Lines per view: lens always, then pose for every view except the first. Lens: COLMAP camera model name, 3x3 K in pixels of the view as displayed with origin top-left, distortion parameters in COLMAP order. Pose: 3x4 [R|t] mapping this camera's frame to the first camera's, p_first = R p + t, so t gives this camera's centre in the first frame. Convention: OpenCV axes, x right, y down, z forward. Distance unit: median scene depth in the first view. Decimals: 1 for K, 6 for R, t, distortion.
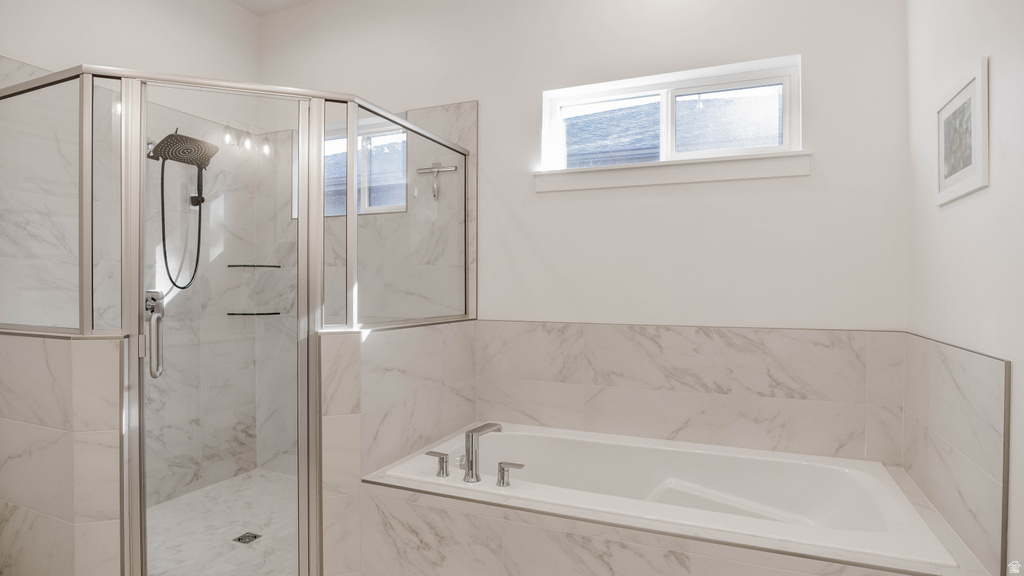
lens RADIAL K [[561.9, 0, 511.0], [0, 561.9, 290.5], [0, 0, 1]] dist [-0.032022, 0.003387]
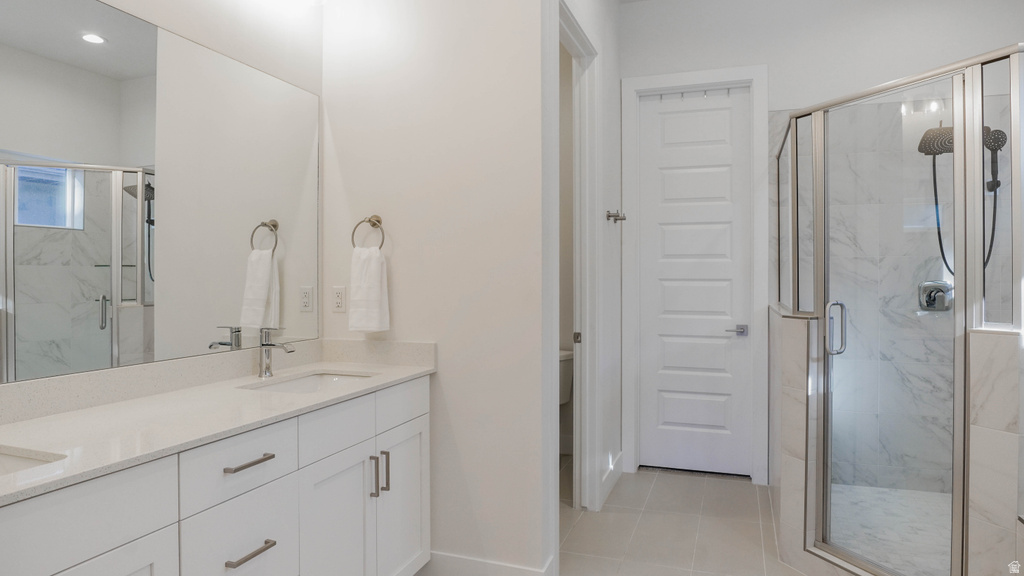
lens RADIAL K [[570.8, 0, 513.4], [0, 570.8, 280.2], [0, 0, 1]] dist [-0.031517, 0.001358]
pose [[0.064703, 0.000634, -0.997904, 0.488994], [-0.004465, 0.999990, 0.000345, -0.001063], [0.997895, 0.004433, 0.064705, 0.215532]]
